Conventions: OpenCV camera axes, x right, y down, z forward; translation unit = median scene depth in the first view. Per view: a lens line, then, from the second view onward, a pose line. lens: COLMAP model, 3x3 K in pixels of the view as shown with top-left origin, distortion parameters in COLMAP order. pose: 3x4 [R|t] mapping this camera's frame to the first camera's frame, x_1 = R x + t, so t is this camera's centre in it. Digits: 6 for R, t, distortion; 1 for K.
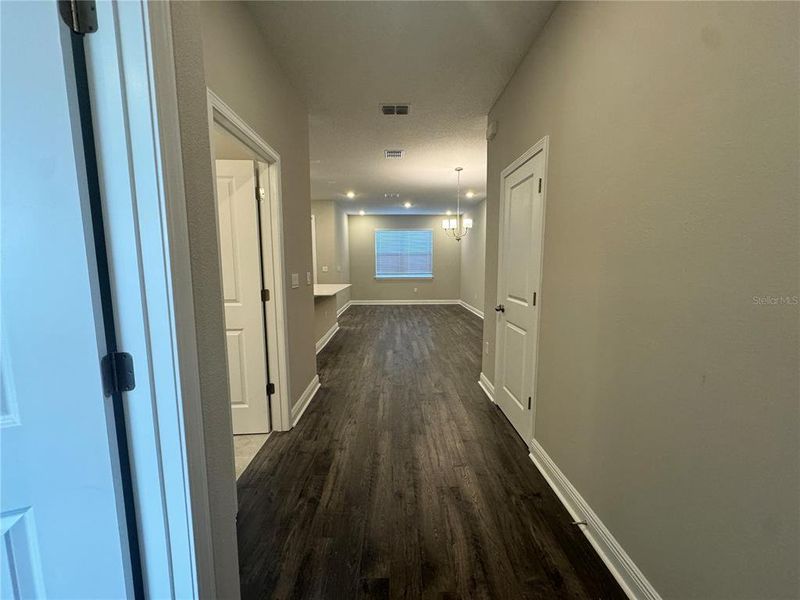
lens RADIAL K [[318.4, 0, 399.1], [0, 318.4, 301.9], [0, 0, 1]] dist [-0.004141, 0.001012]
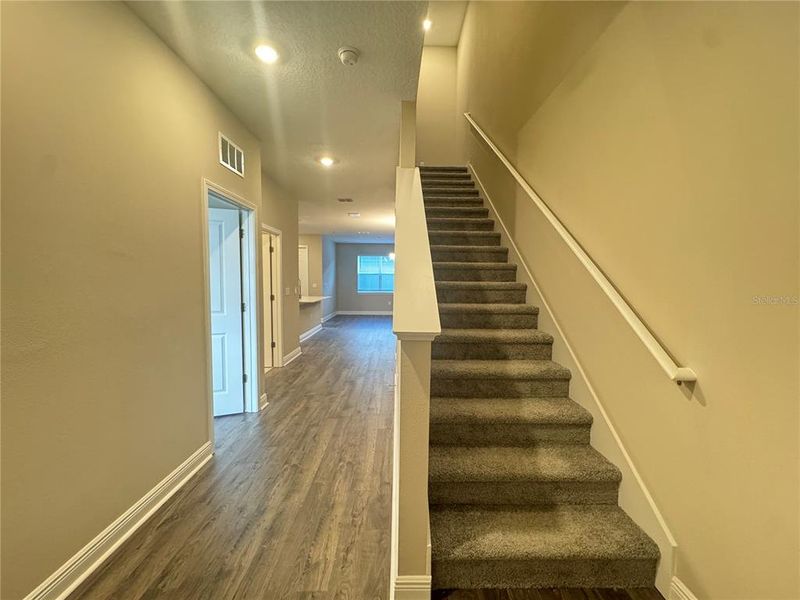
lens RADIAL K [[318.4, 0, 401.6], [0, 318.4, 298.1], [0, 0, 1]] dist [-0.004141, 0.001012]
pose [[0.999936, 0.008683, 0.007203, 0.367689], [-0.008190, 0.997796, -0.065848, 0.099570], [-0.007759, 0.065785, 0.997804, -0.971707]]
